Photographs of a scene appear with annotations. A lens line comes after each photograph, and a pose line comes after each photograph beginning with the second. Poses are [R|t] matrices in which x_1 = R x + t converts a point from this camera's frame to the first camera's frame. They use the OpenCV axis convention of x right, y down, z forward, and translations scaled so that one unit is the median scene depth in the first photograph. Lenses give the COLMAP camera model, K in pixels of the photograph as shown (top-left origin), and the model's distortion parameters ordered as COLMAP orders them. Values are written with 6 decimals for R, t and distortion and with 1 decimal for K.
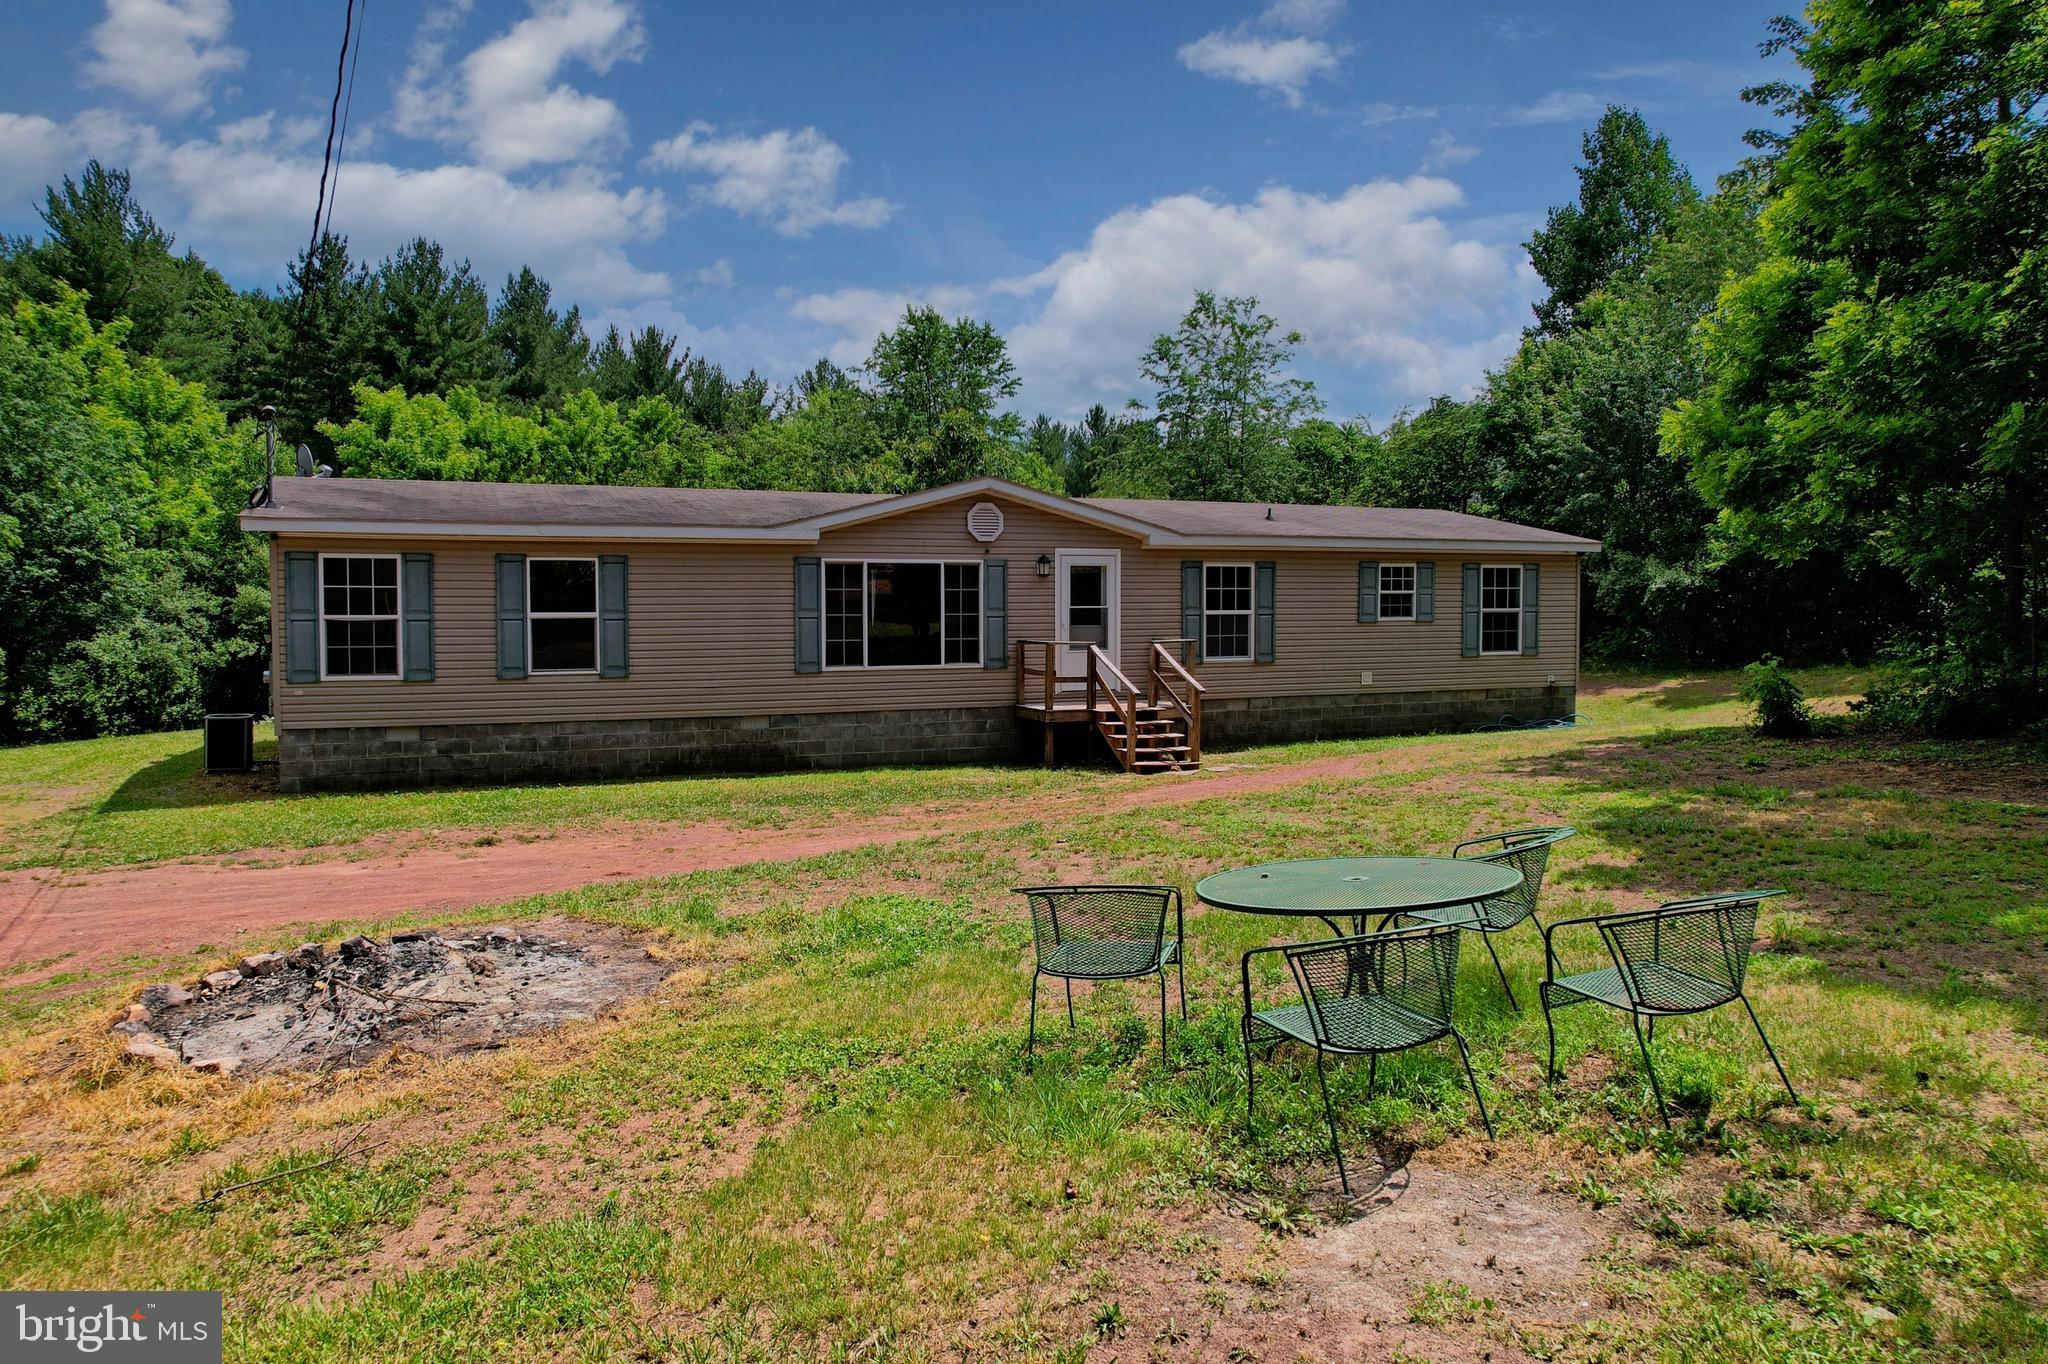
lens RADIAL K [[1410.7, 0, 1024.0], [0, 1410.7, 682.0], [0, 0, 1]] dist [-0.040238, -0.000328]
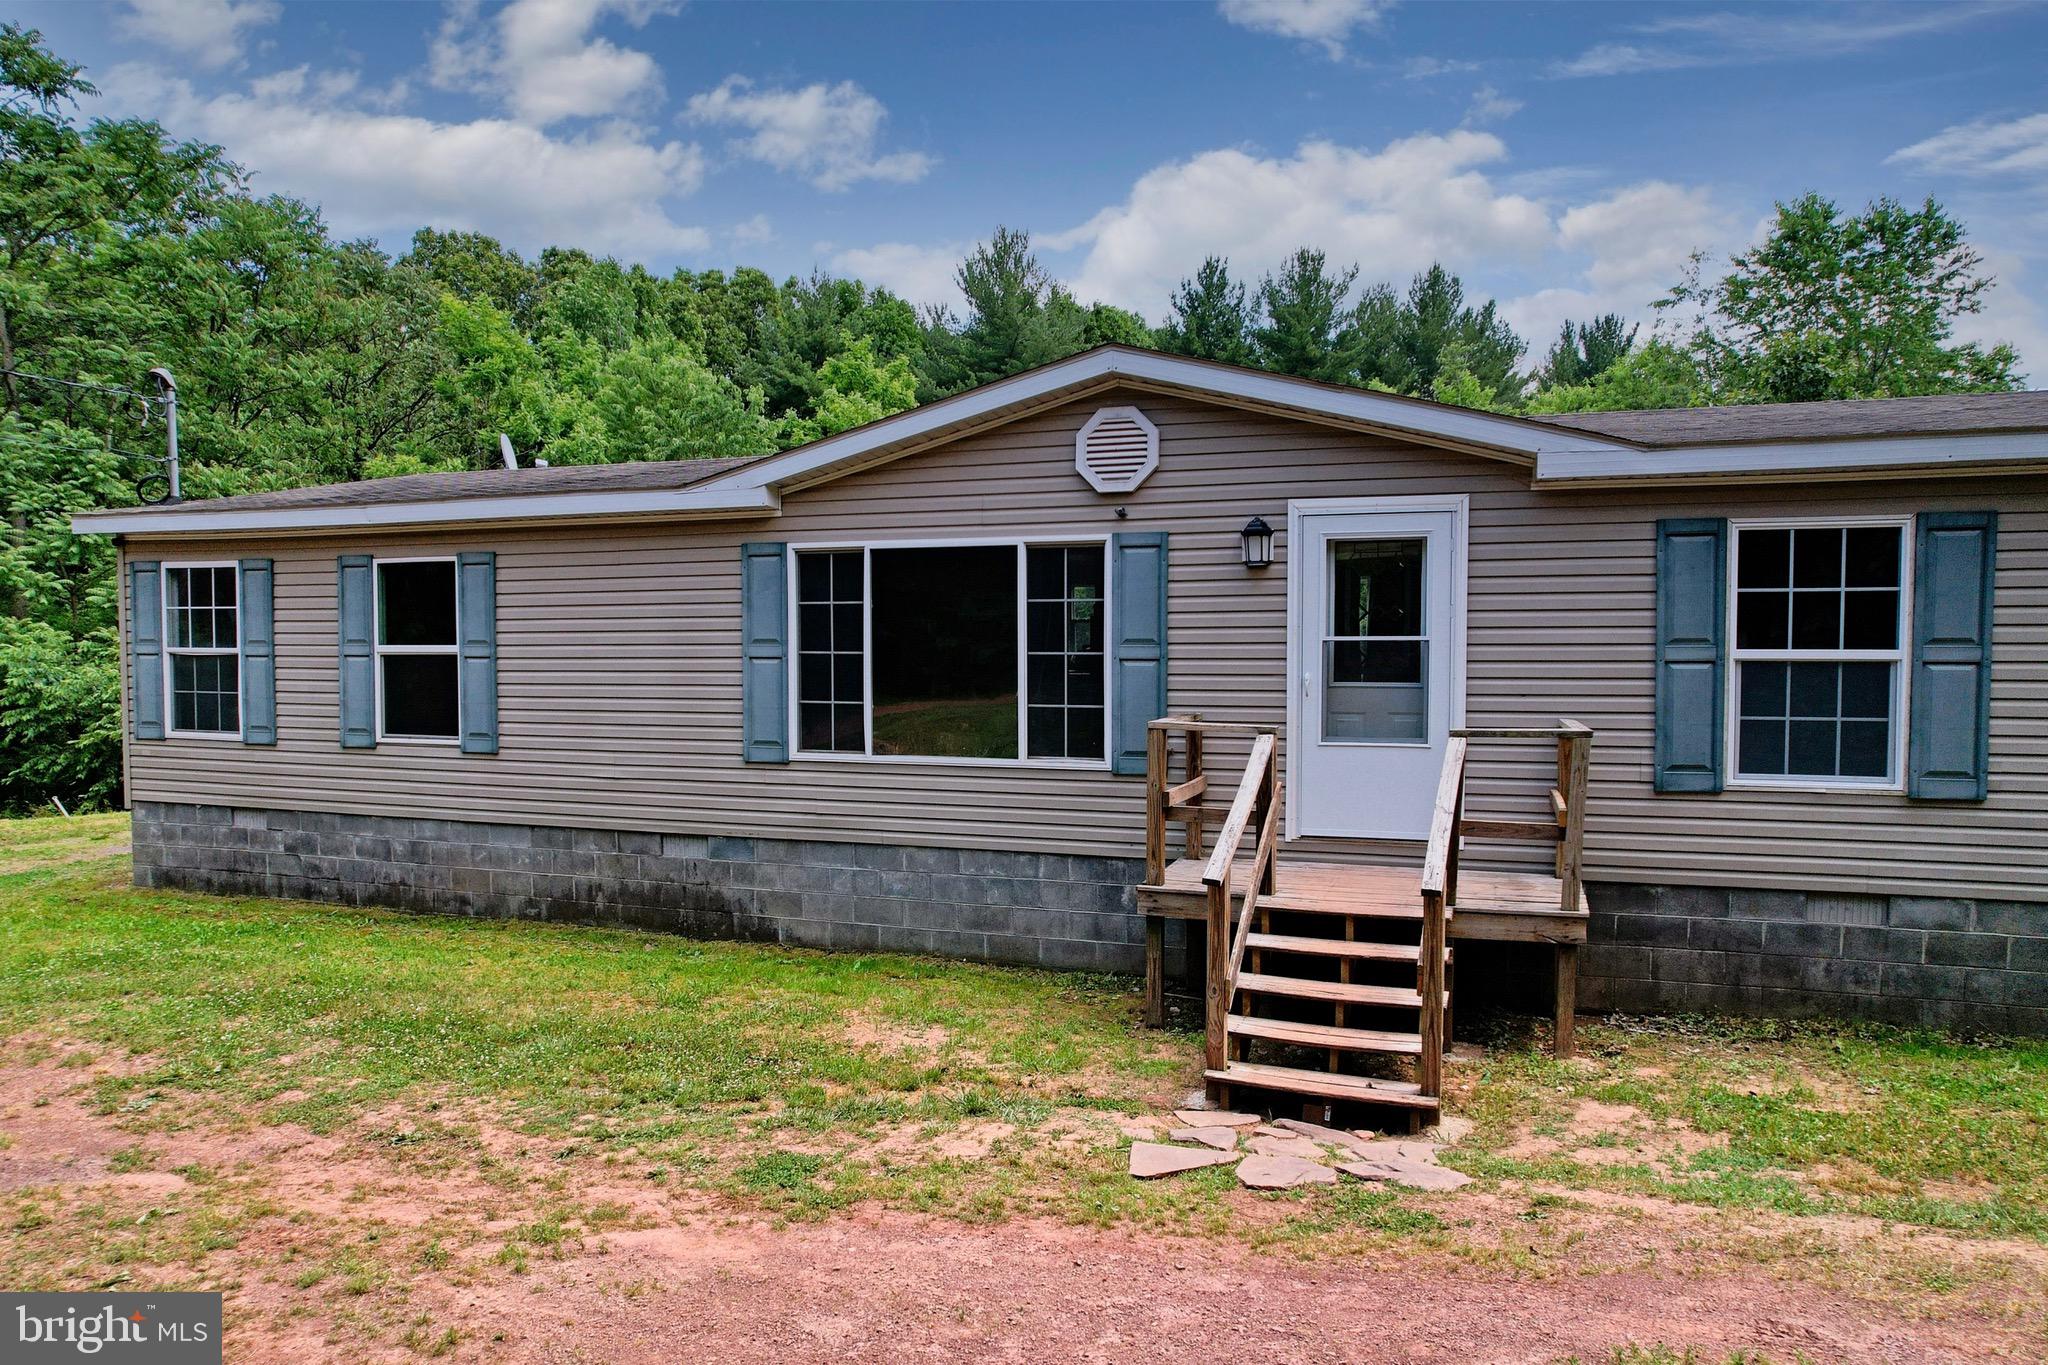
lens RADIAL K [[1500.1, 0, 1037.1], [0, 1500.1, 742.5], [0, 0, 1]] dist [-0.049425, 0.003457]
pose [[0.703411, 0.046712, -0.709247, 0.303646], [-0.043513, 0.998797, 0.022627, -0.029557], [0.709450, 0.014945, 0.704597, 0.651979]]
